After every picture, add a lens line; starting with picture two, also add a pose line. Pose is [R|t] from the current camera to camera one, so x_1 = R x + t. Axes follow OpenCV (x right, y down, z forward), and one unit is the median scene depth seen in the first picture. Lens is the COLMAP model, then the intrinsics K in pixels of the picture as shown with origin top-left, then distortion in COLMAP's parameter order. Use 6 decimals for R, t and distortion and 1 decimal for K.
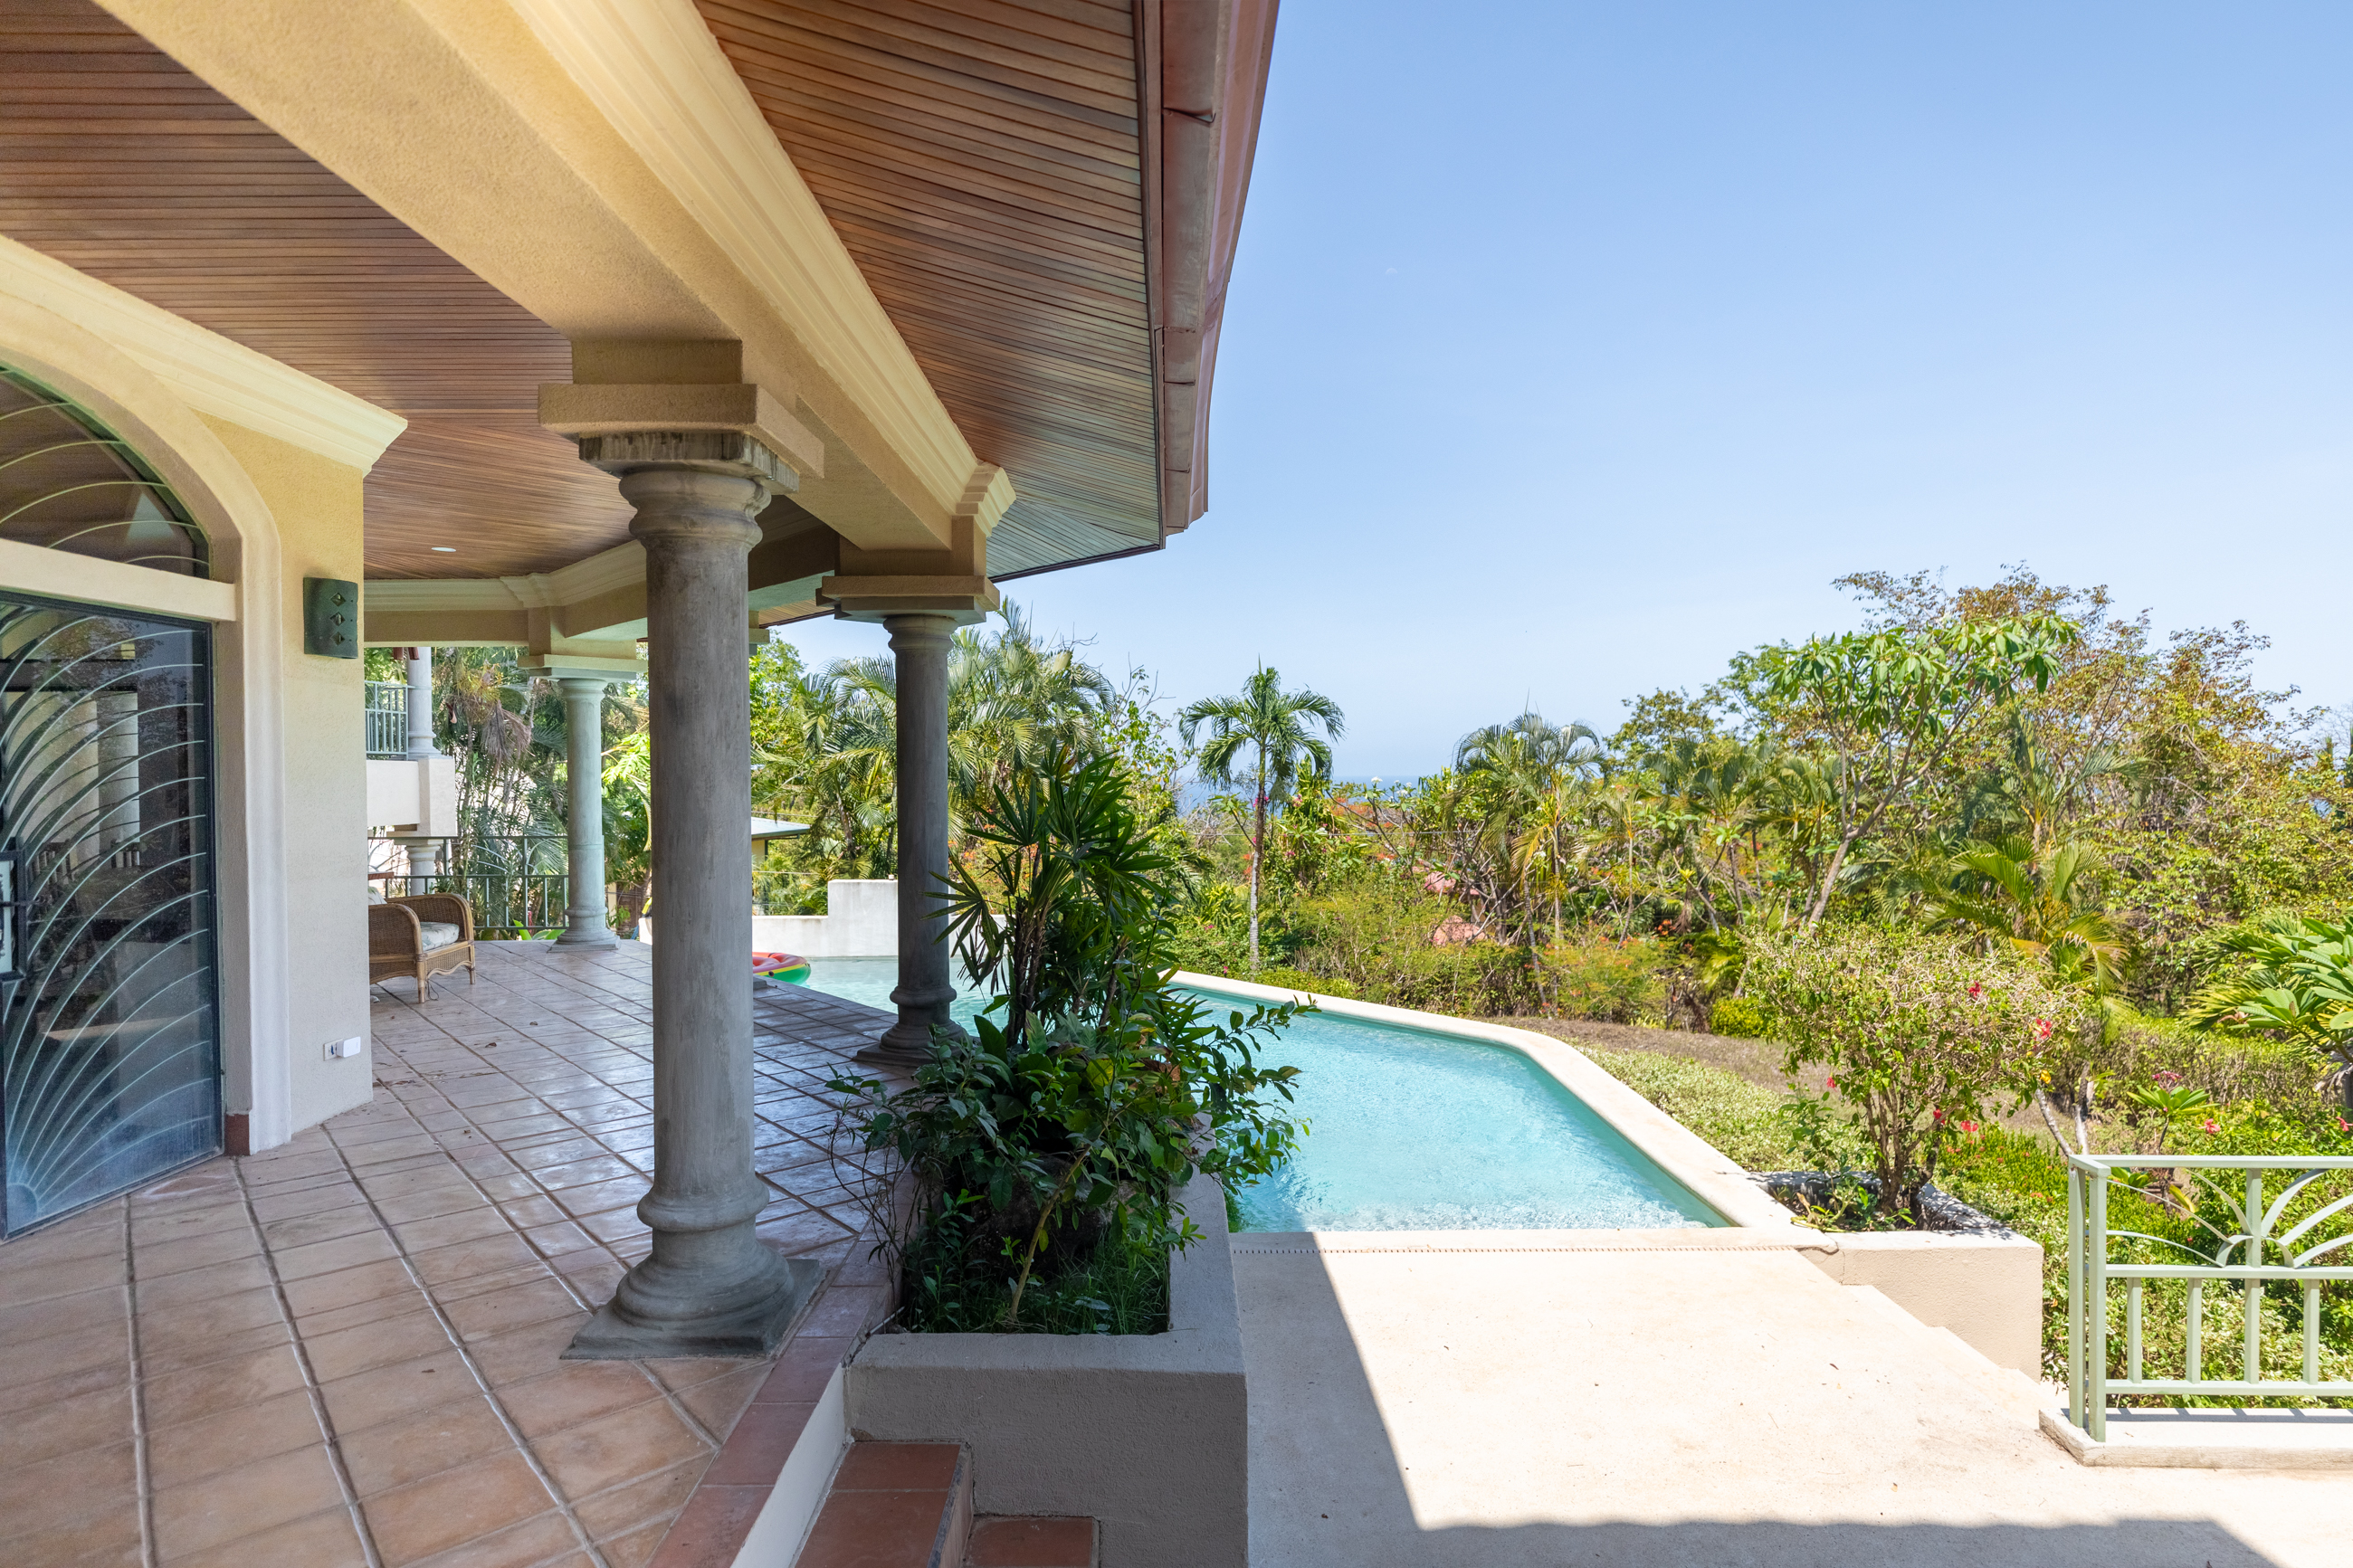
lens RADIAL K [[1222.4, 0, 1175.0], [0, 1222.4, 784.1], [0, 0, 1]] dist [-0.002888, -0.000275]
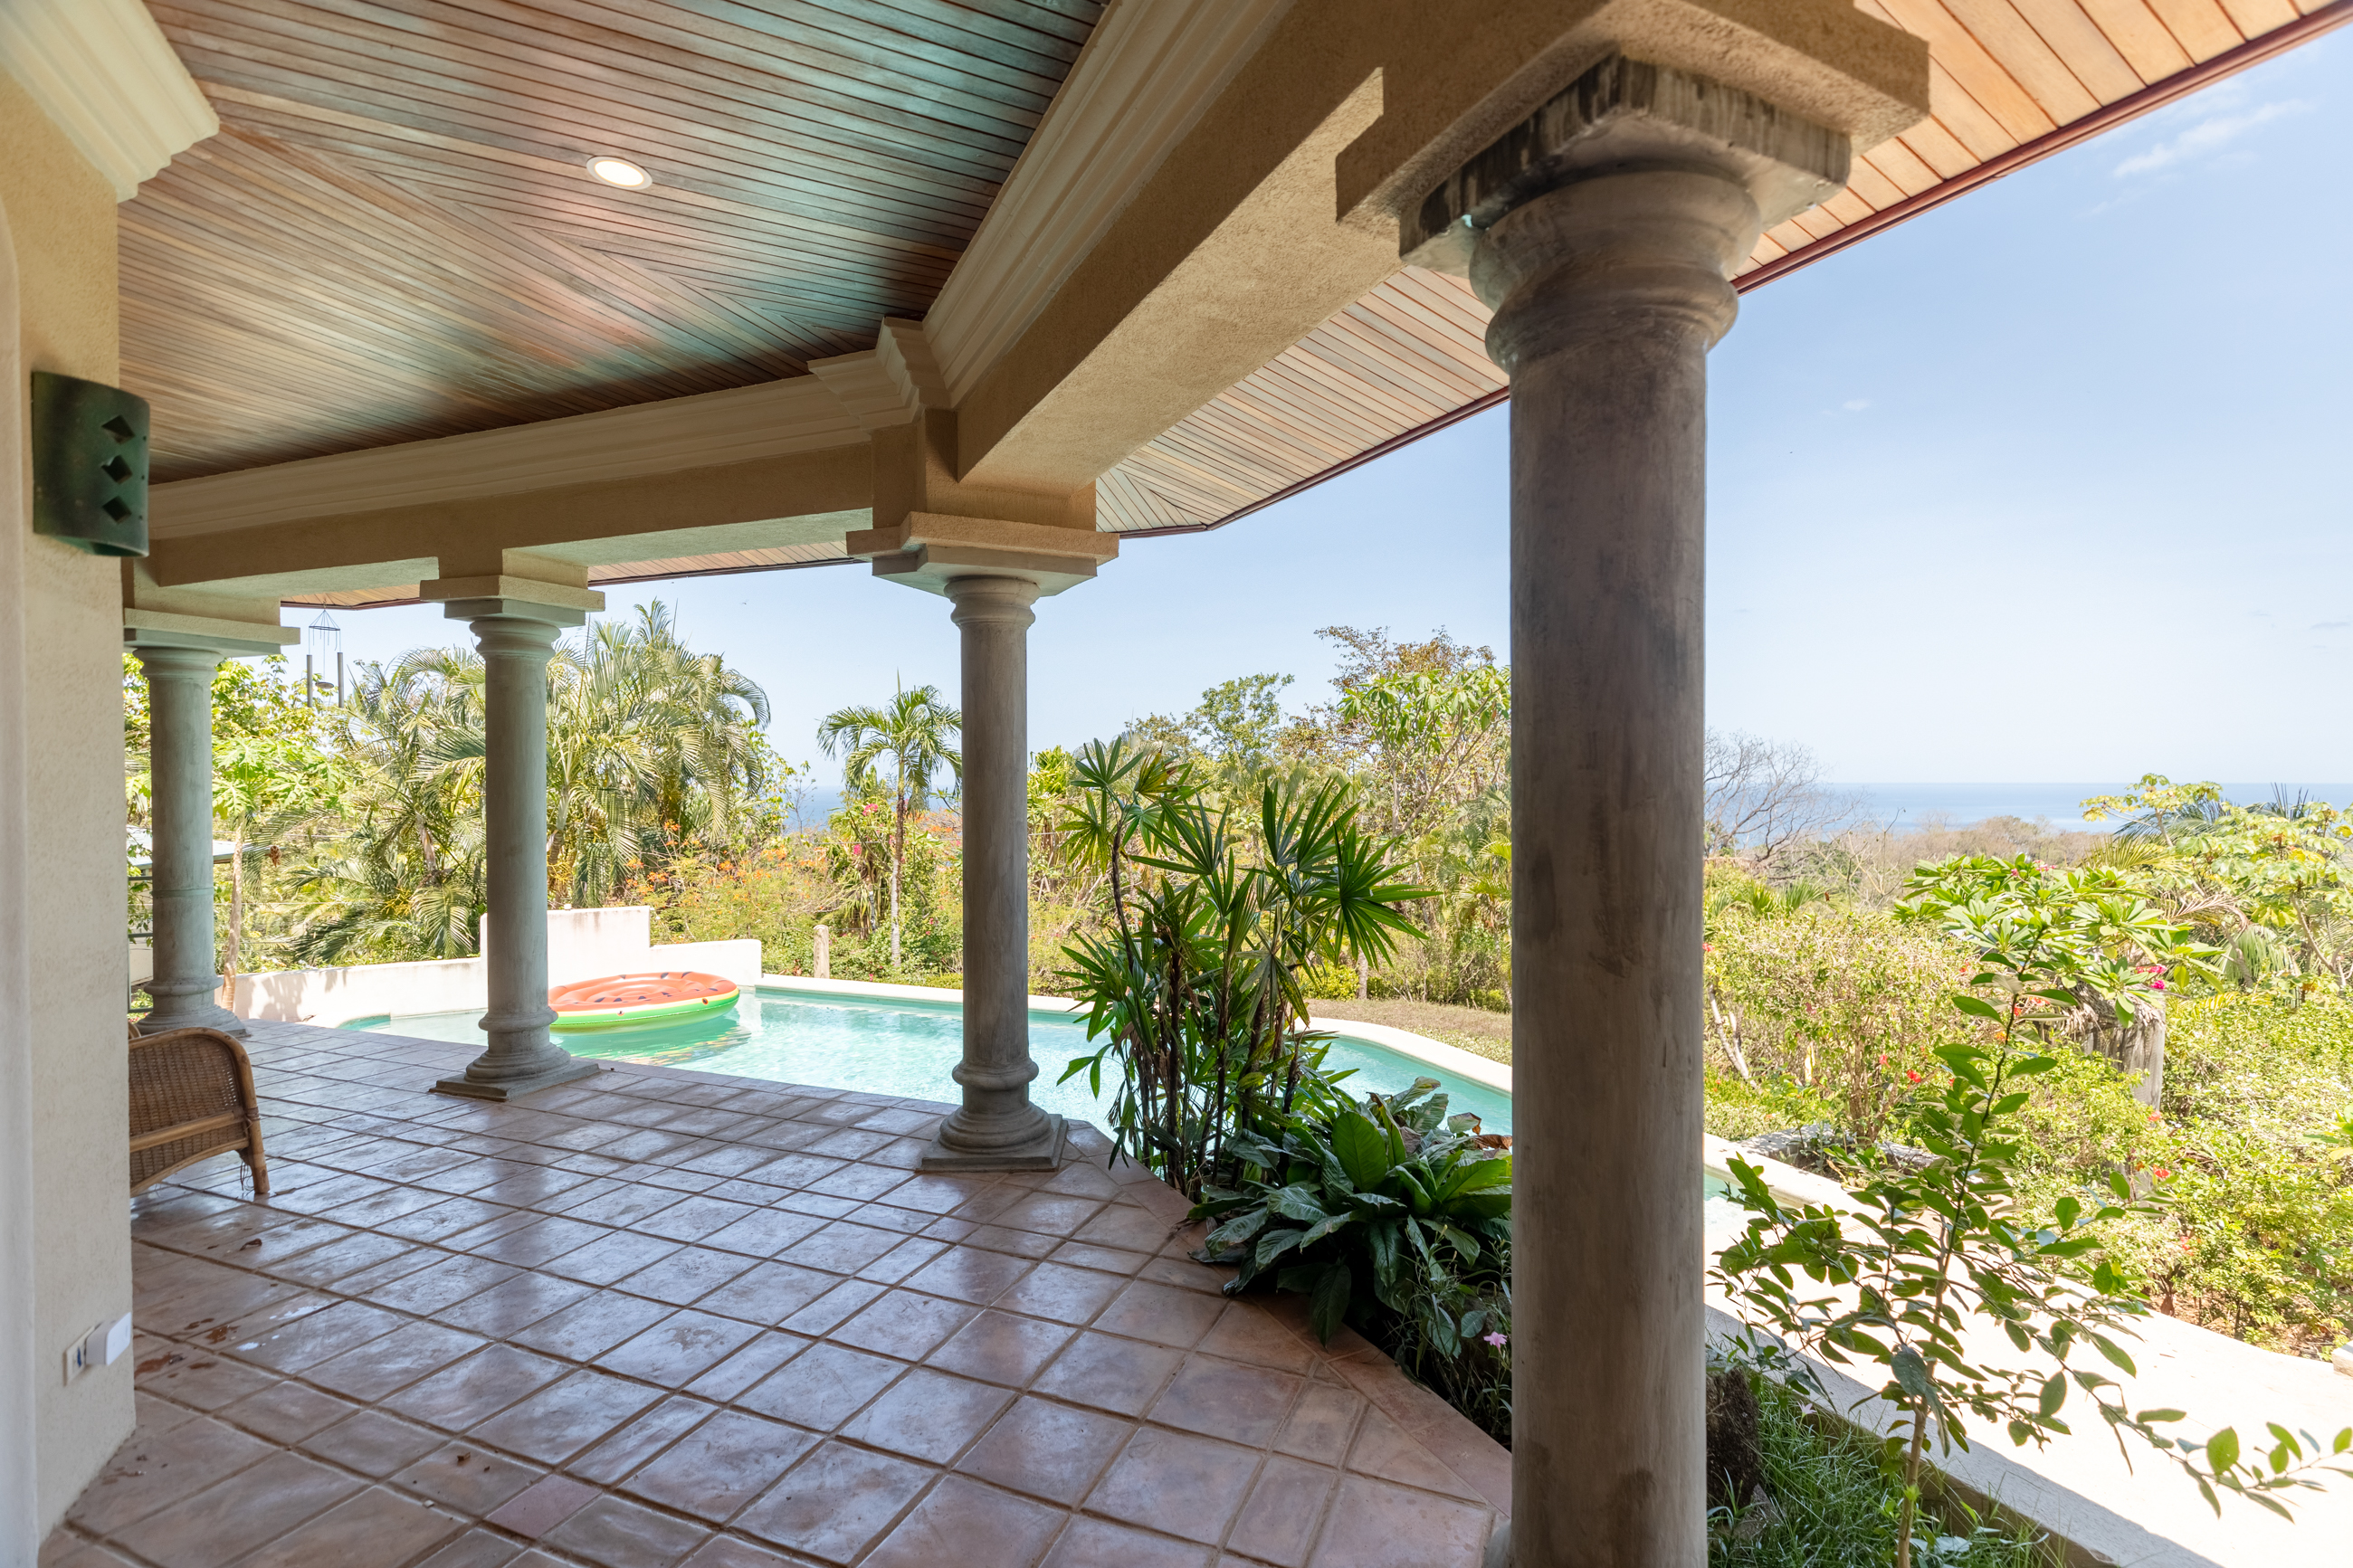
lens RADIAL K [[1049.8, 0, 1178.4], [0, 1049.8, 768.4], [0, 0, 1]] dist [0.008288, -0.001196]
pose [[0.898641, 0.000571, 0.438684, -0.112418], [0.009702, 0.999729, -0.021176, -0.000324], [-0.438577, 0.023286, 0.898392, 0.099623]]
